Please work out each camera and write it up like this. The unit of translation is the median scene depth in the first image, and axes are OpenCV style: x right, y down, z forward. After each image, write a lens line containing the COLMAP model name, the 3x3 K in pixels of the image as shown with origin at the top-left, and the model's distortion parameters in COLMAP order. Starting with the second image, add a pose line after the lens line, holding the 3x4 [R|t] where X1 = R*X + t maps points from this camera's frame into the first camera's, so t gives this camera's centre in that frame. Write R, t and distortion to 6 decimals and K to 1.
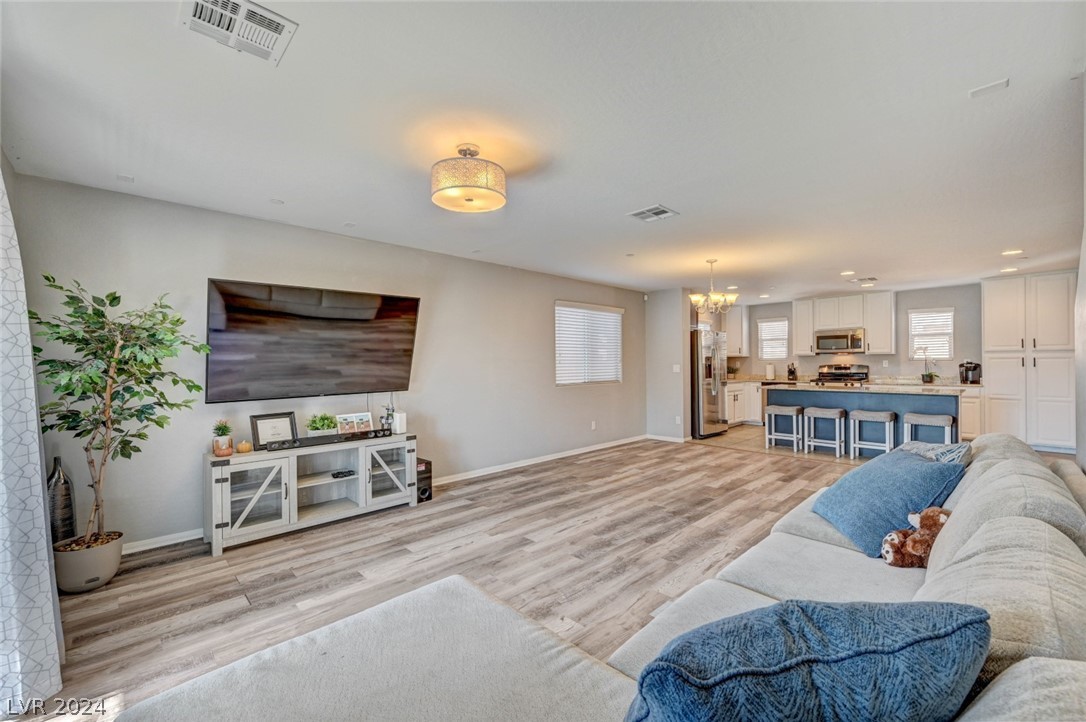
lens RADIAL K [[448.6, 0, 541.5], [0, 448.6, 363.4], [0, 0, 1]] dist [0.002762, 0.000058]
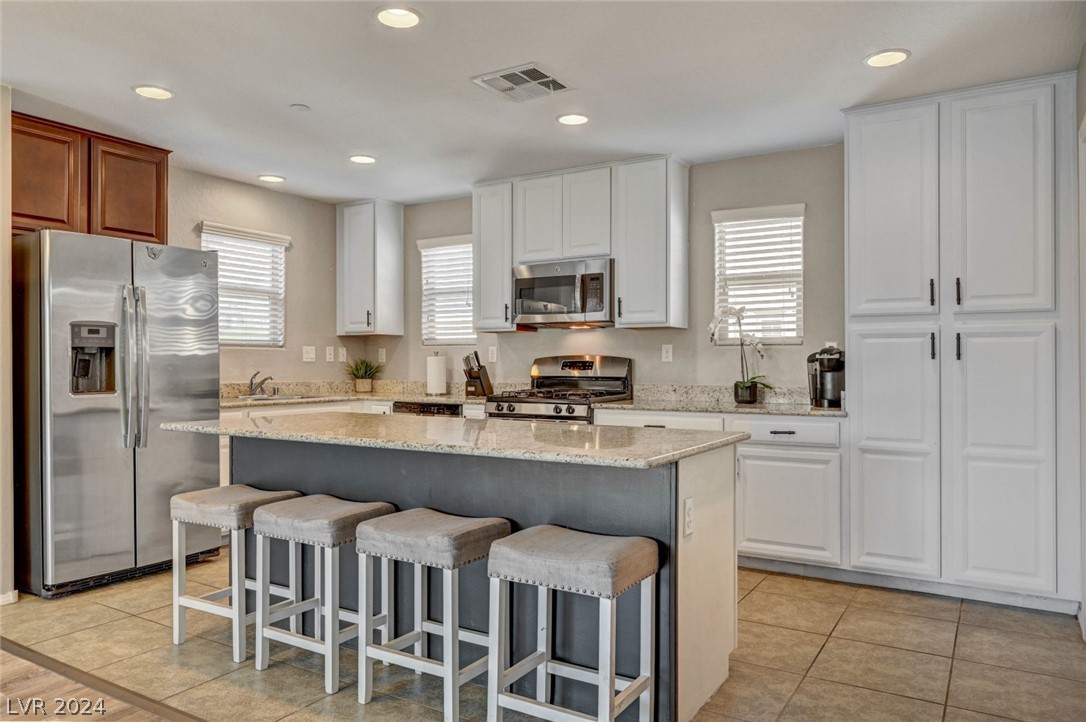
lens RADIAL K [[743.0, 0, 543.5], [0, 743.0, 360.9], [0, 0, 1]] dist [0.003290, -0.001341]
pose [[0.969567, 0.010921, 0.244581, 0.635076], [-0.009885, 0.999936, -0.005464, 0.014389], [-0.244625, 0.002880, 0.969613, 0.515169]]
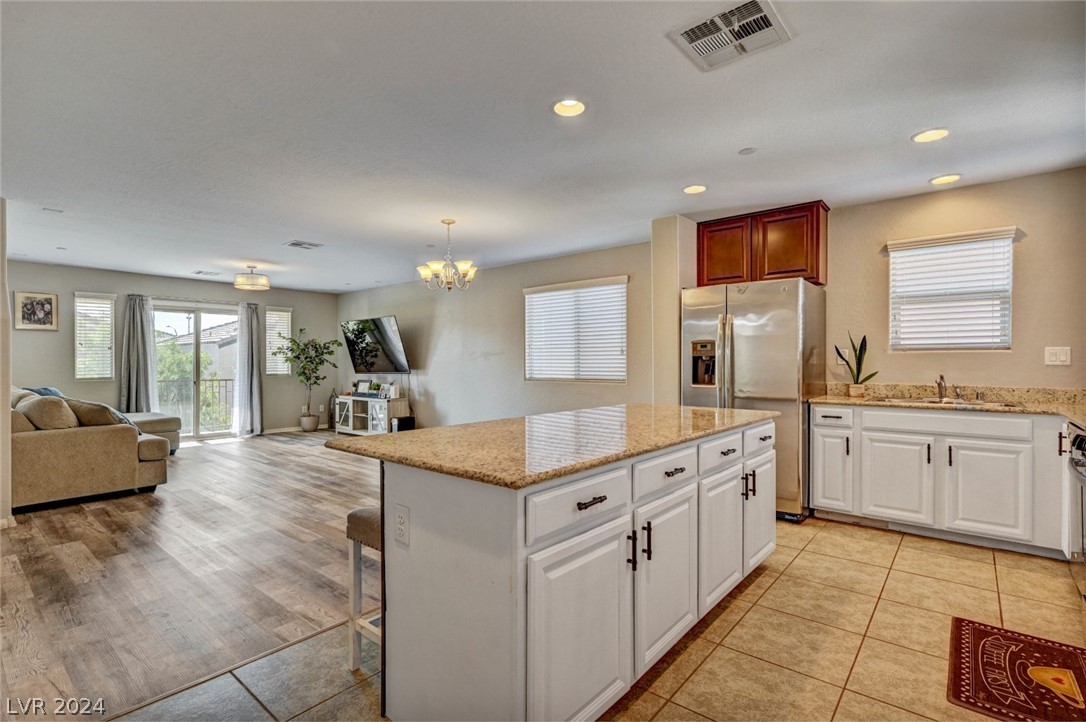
lens RADIAL K [[508.4, 0, 541.2], [0, 508.4, 362.7], [0, 0, 1]] dist [-0.003183, -0.000117]
pose [[0.099035, 0.004575, -0.995073, 1.056561], [-0.003341, 0.999985, 0.004265, 0.010128], [0.995078, 0.002902, 0.099049, 0.898621]]
